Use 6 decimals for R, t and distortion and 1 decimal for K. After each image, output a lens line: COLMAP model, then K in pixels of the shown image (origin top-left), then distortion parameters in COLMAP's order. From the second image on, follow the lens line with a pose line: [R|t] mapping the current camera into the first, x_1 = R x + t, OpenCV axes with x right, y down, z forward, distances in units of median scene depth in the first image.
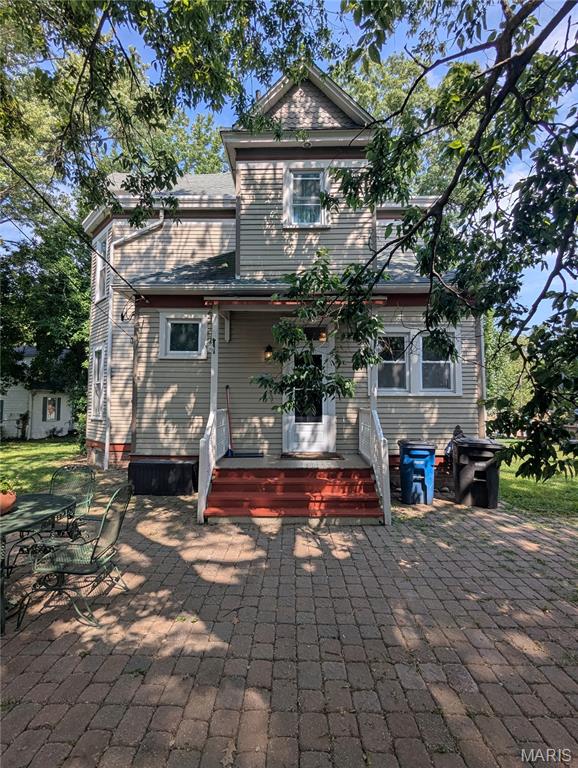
lens RADIAL K [[370.8, 0, 286.6], [0, 370.8, 381.5], [0, 0, 1]] dist [0.002222, -0.001093]
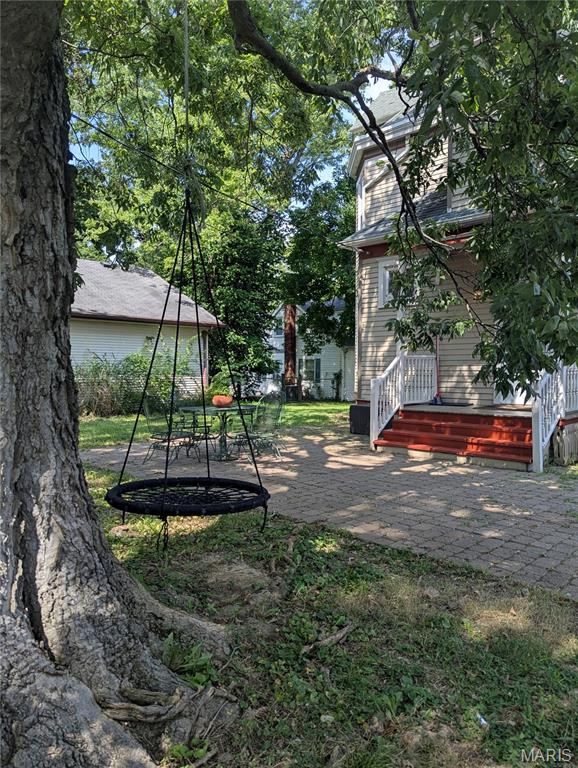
lens RADIAL K [[535.9, 0, 277.4], [0, 535.9, 402.1], [0, 0, 1]] dist [0.027620, -0.011106]
pose [[0.716765, 0.044603, -0.695887, 0.495457], [0.044648, 0.992969, 0.109633, 0.020248], [0.695884, -0.109651, 0.709734, -0.273282]]
